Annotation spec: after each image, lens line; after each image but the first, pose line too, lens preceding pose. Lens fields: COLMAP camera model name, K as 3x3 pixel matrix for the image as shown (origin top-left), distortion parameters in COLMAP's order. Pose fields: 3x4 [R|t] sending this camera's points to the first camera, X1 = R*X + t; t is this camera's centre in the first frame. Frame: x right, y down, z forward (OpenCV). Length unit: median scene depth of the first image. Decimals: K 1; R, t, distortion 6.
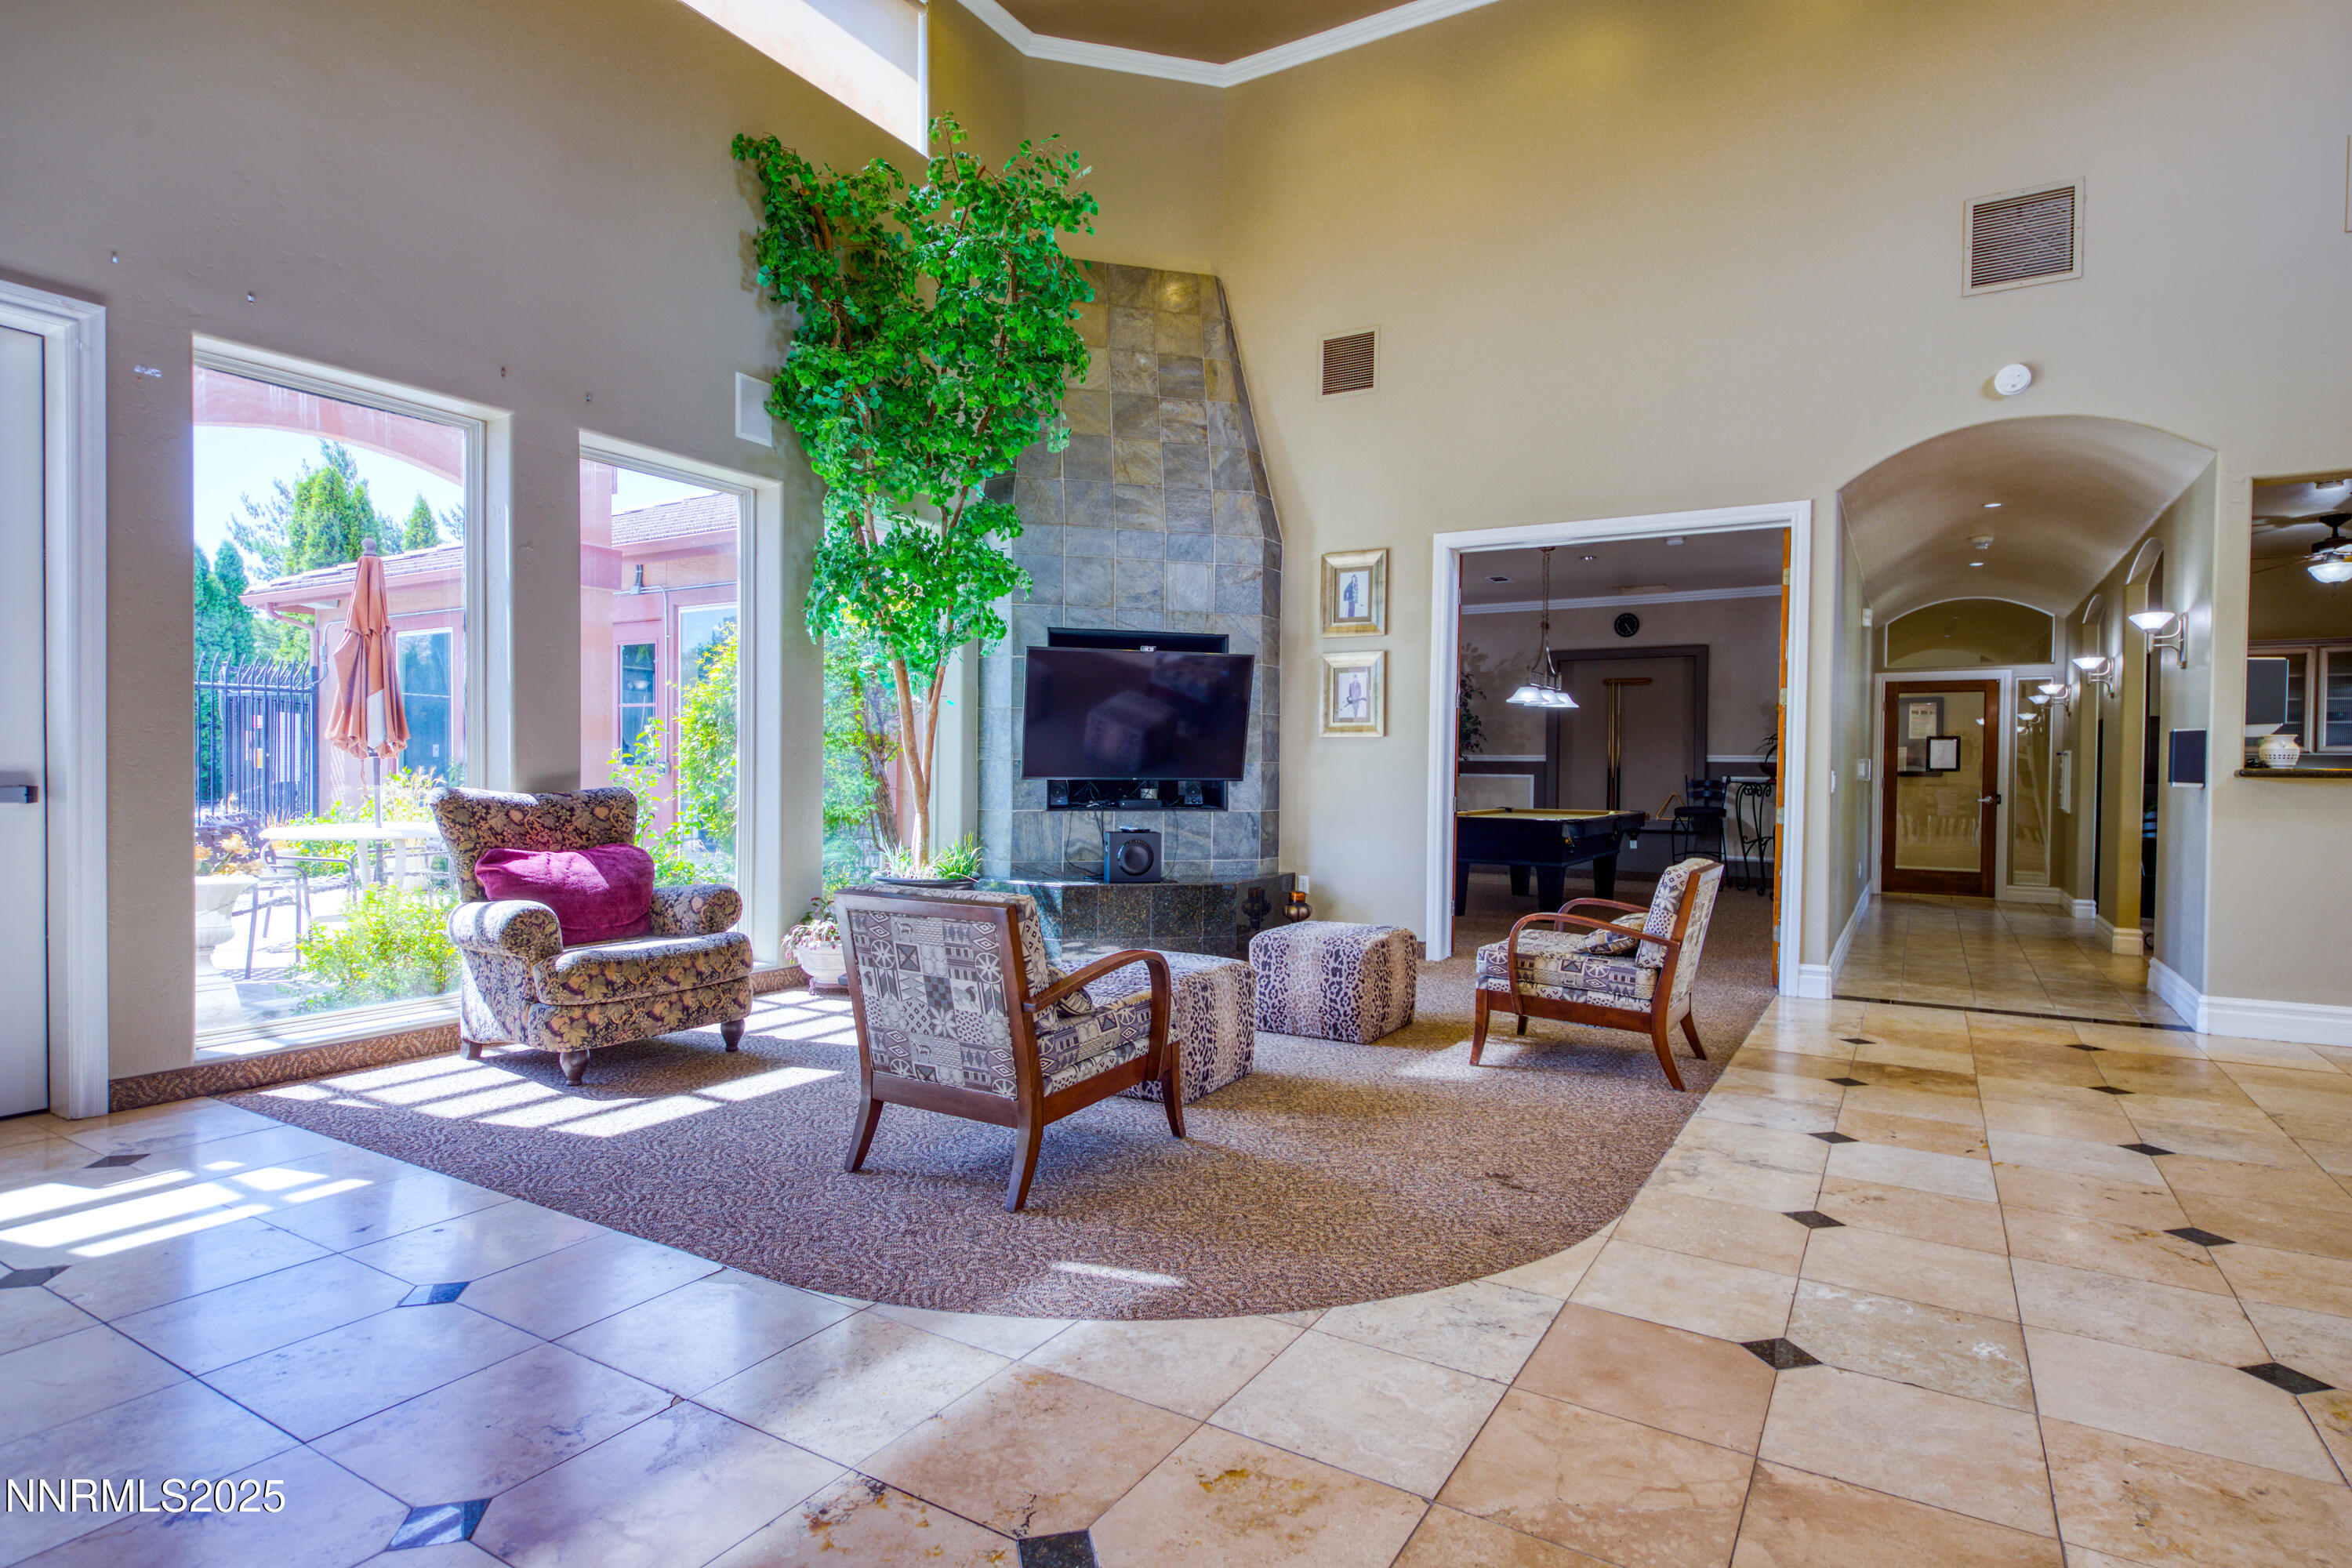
lens RADIAL K [[1203.8, 0, 1194.5], [0, 1203.8, 793.5], [0, 0, 1]] dist [0.011006, -0.001818]
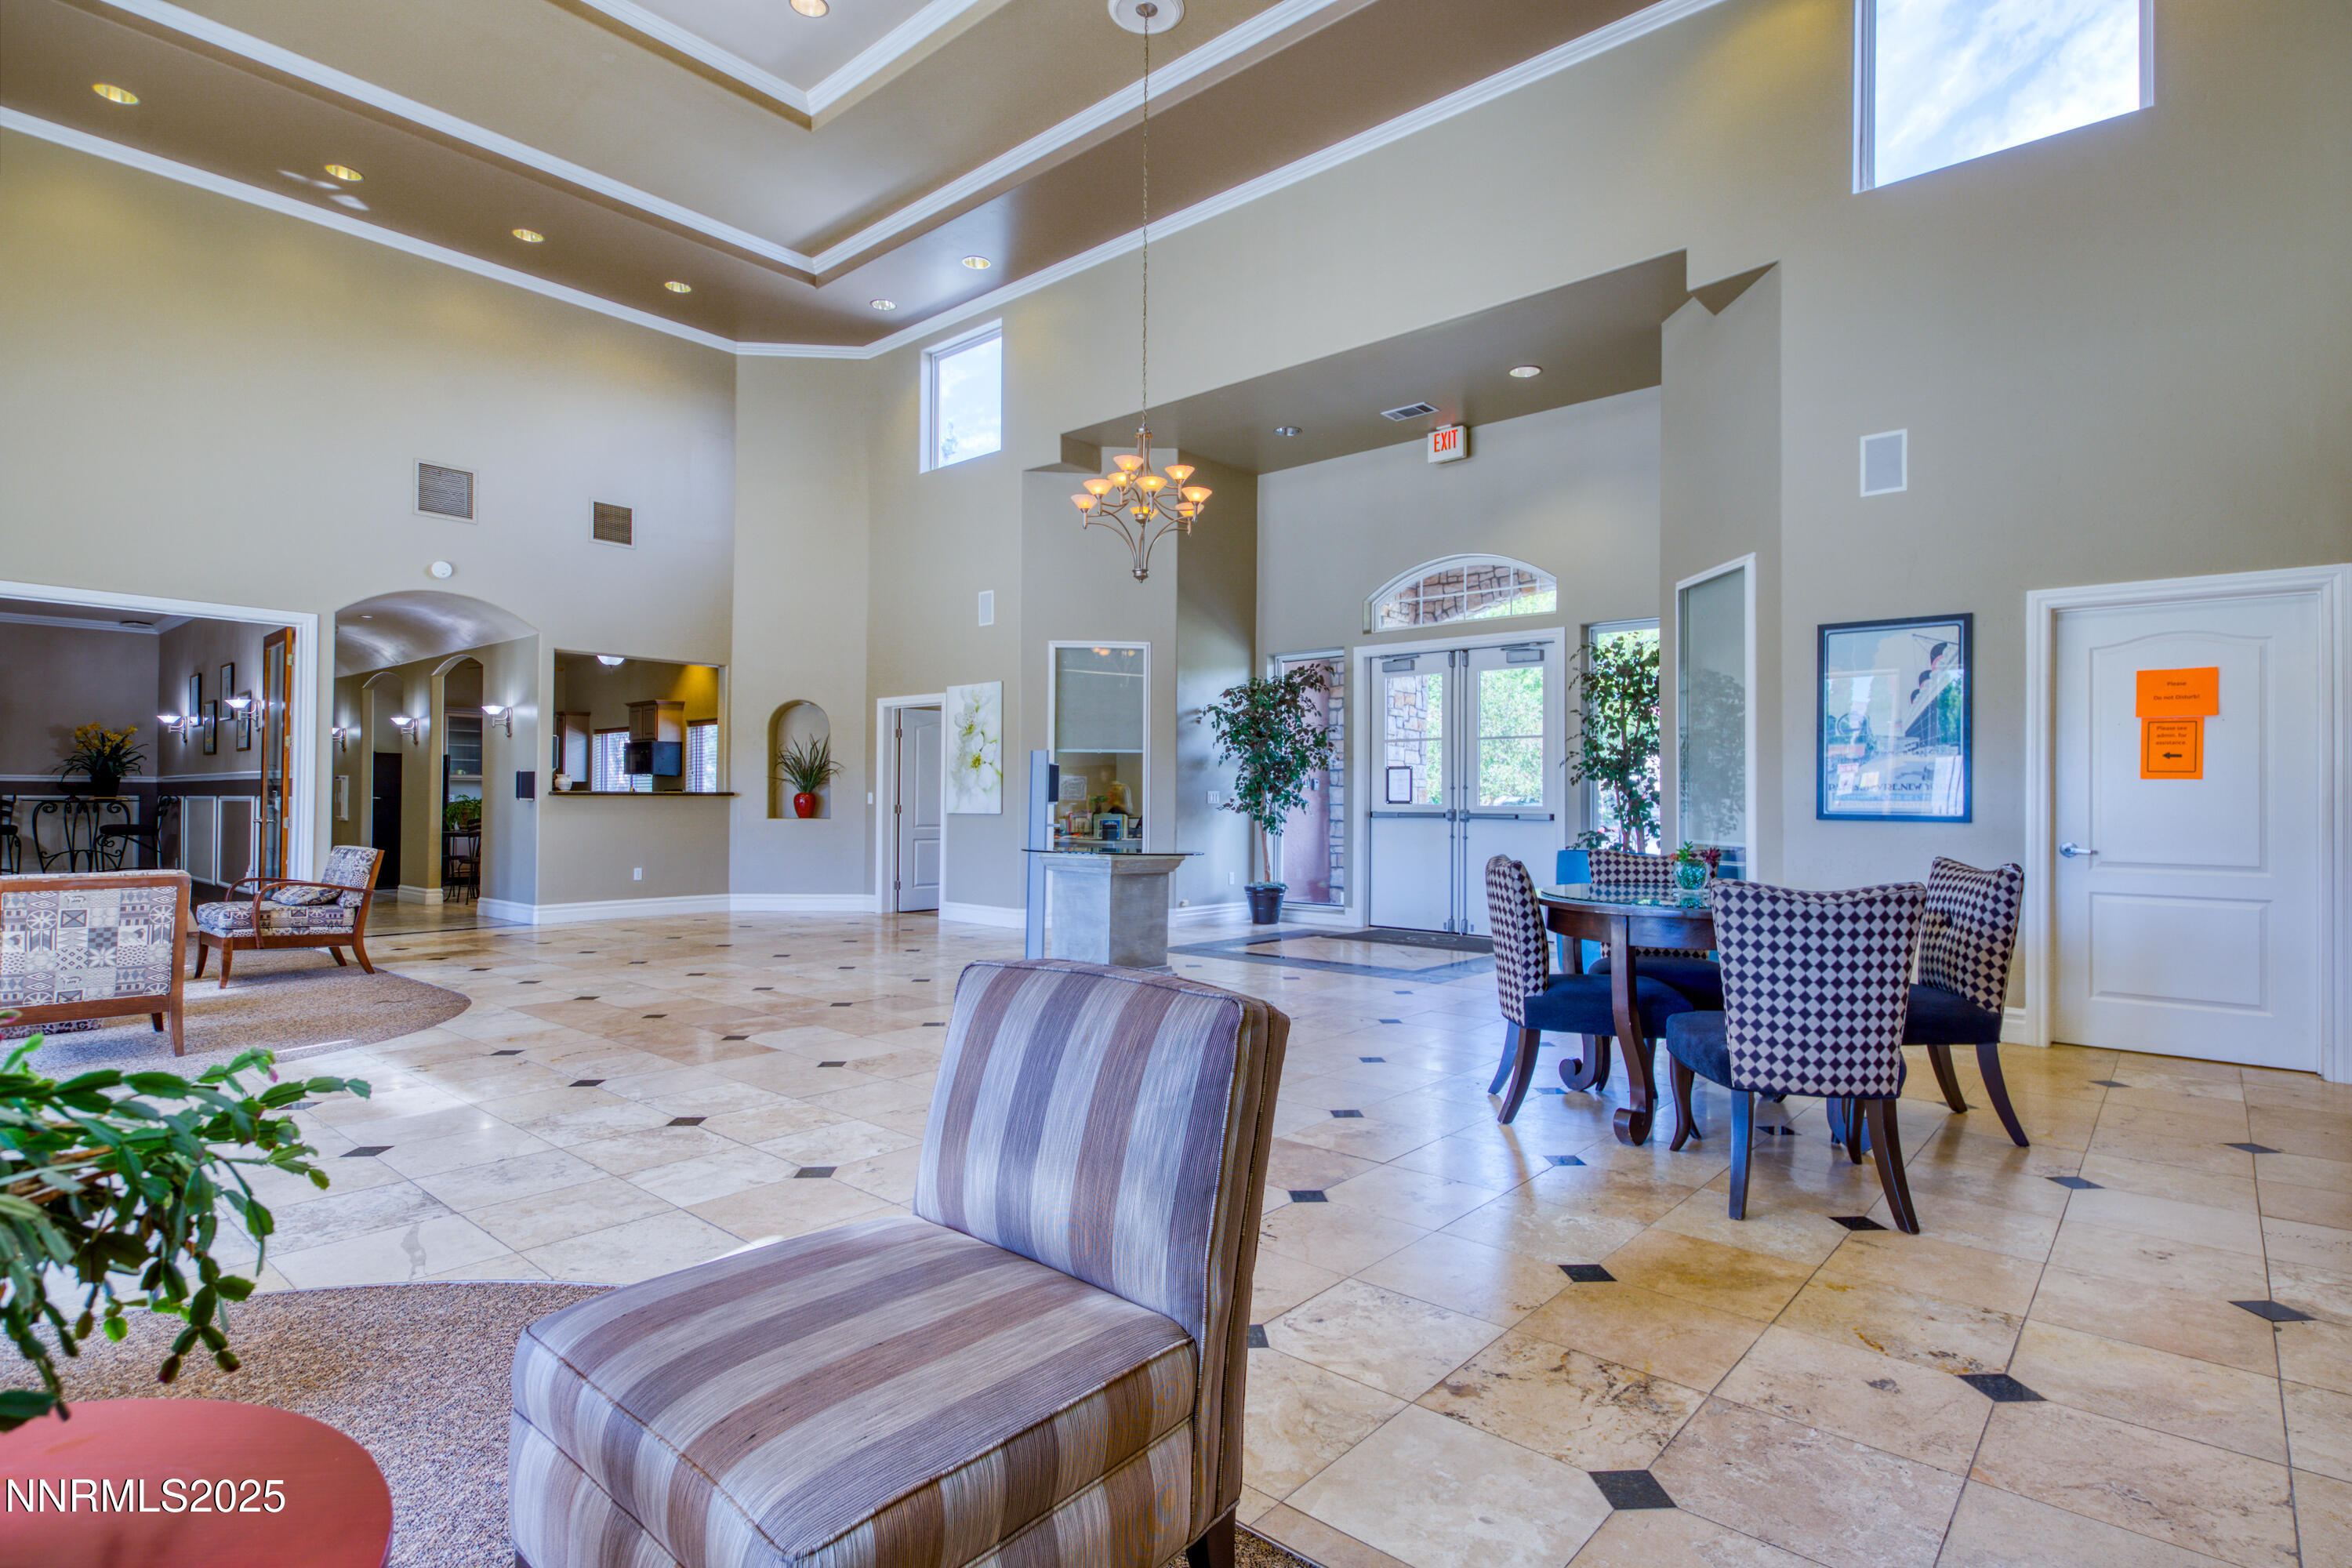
lens RADIAL K [[1203.8, 0, 1182.0], [0, 1203.8, 793.5], [0, 0, 1]] dist [0.011006, -0.001818]
pose [[0.194071, -0.004358, 0.980978, -0.377050], [0.015797, 0.999874, 0.001317, -0.000934], [-0.980860, 0.015241, 0.194115, -0.176098]]
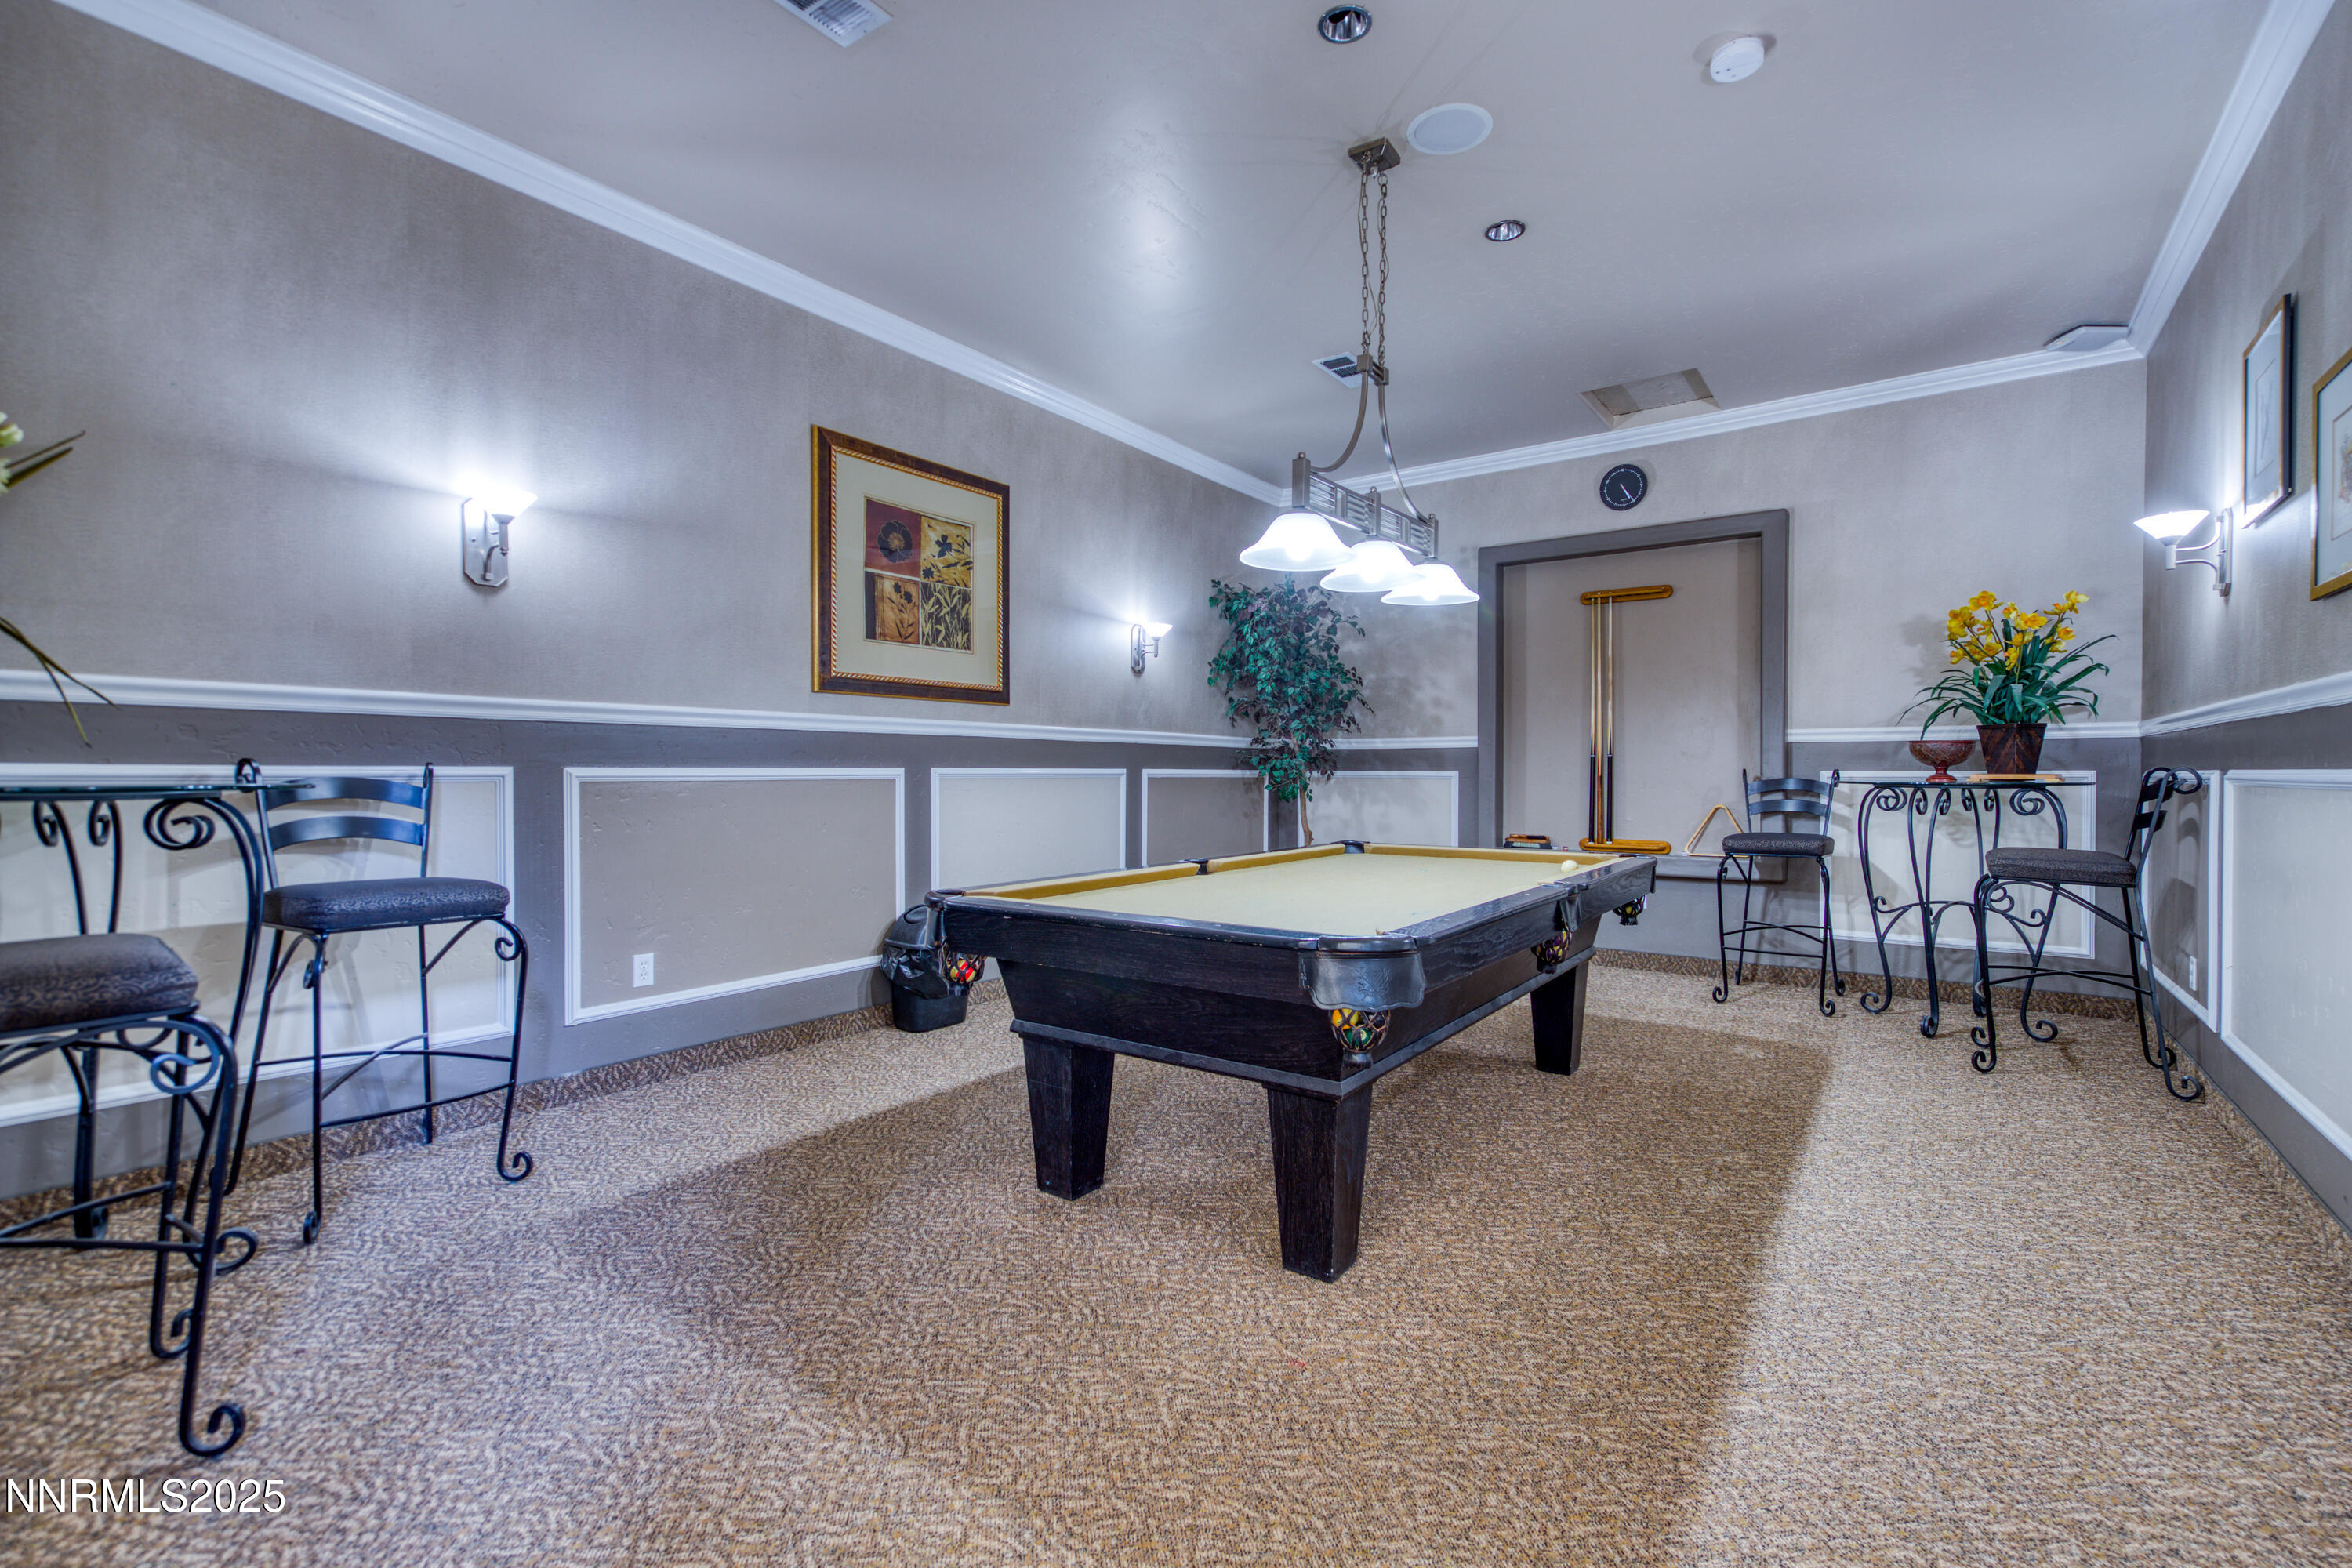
lens RADIAL K [[1062.5, 0, 1174.0], [0, 1062.5, 785.7], [0, 0, 1]] dist [0.001927, -0.000165]
pose [[0.996745, -0.008285, -0.080193, 0.207655], [0.007660, 0.999938, -0.008097, -0.006571], [0.080255, 0.007456, 0.996746, 0.544280]]
